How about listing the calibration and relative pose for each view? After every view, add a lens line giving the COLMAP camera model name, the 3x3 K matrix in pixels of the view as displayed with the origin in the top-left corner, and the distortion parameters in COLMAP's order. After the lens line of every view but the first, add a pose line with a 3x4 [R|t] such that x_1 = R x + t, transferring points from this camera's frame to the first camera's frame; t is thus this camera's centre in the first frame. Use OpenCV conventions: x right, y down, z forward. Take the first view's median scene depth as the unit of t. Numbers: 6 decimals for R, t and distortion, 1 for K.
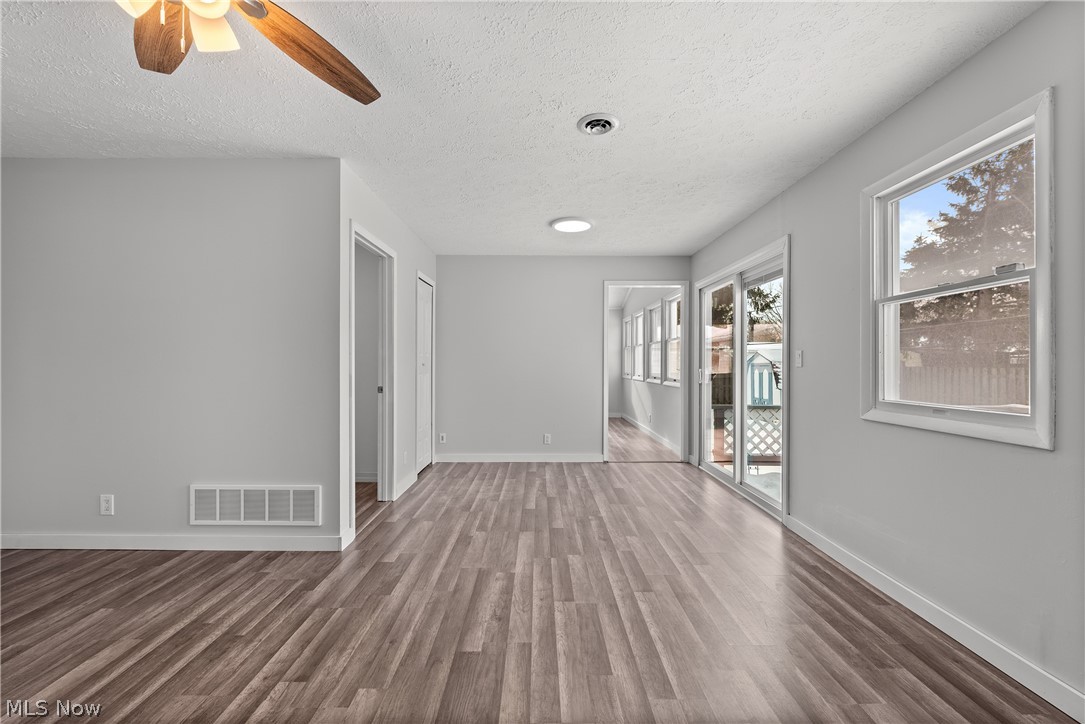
lens RADIAL K [[442.8, 0, 542.5], [0, 442.8, 364.7], [0, 0, 1]] dist [-0.000942, -0.000210]
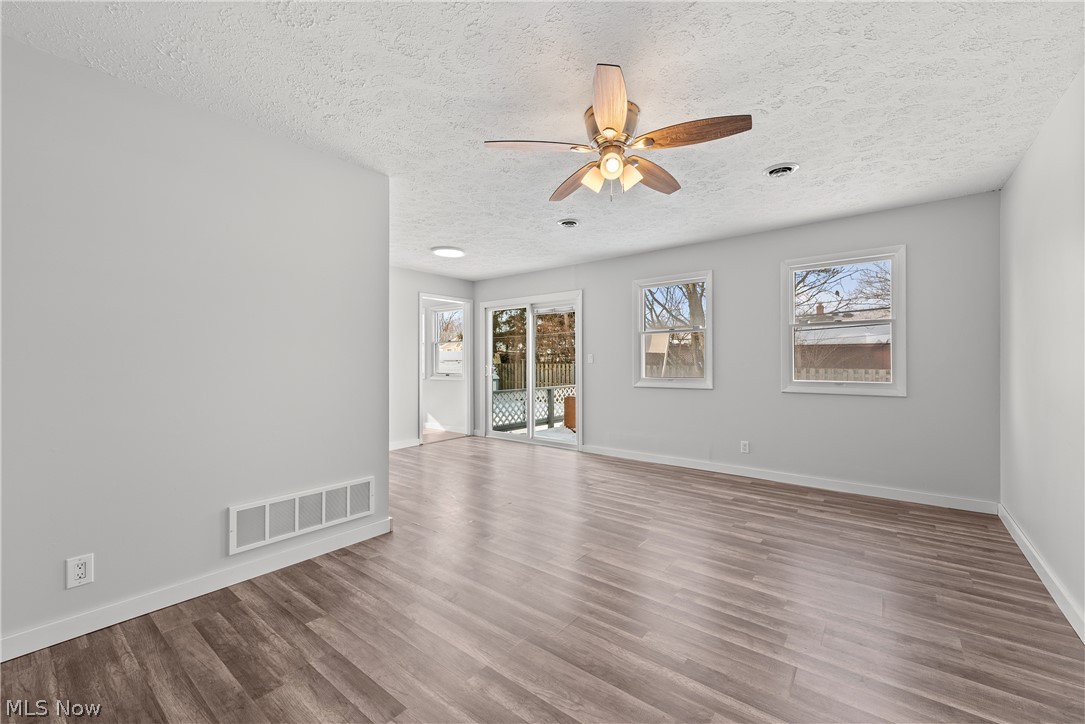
lens RADIAL K [[431.5, 0, 544.7], [0, 431.5, 363.4], [0, 0, 1]] dist [0.002190, -0.000195]
pose [[0.623245, -0.005616, 0.782007, -1.080947], [0.004883, 0.999983, 0.003289, -0.001304], [-0.782012, 0.001768, 0.623261, 0.023625]]
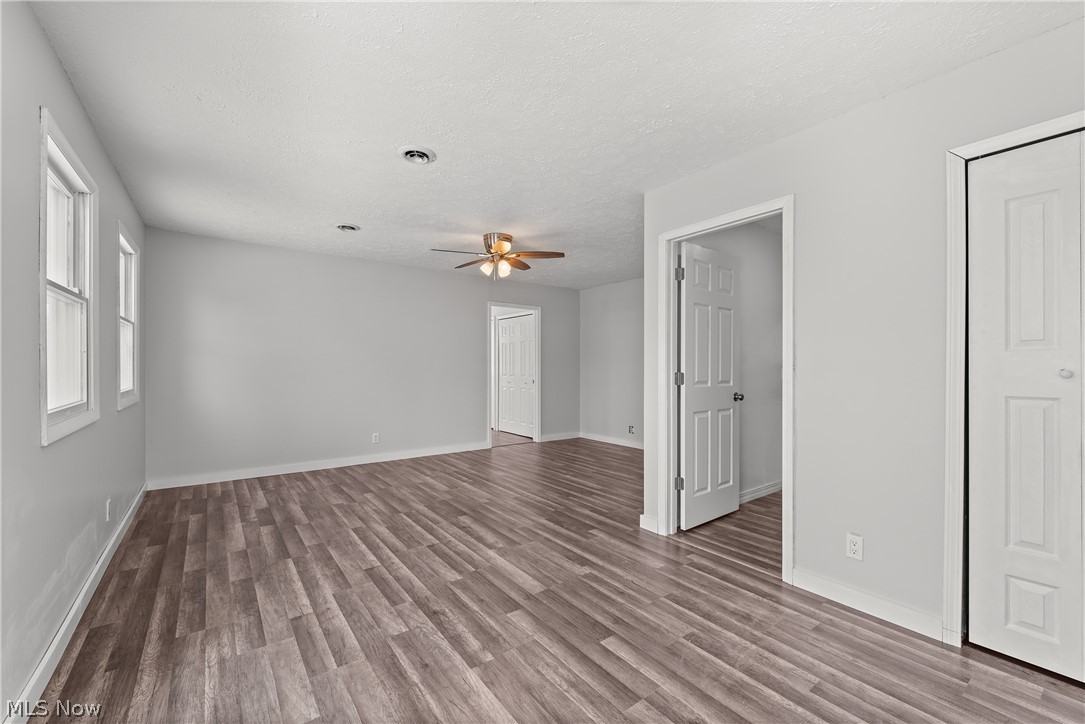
lens RADIAL K [[431.5, 0, 544.7], [0, 431.5, 363.4], [0, 0, 1]] dist [0.002190, -0.000195]
pose [[-0.796565, -0.009446, -0.604480, 0.461624], [-0.007666, 0.999955, -0.005524, -0.008120], [0.604505, 0.000234, -0.796601, 1.799861]]
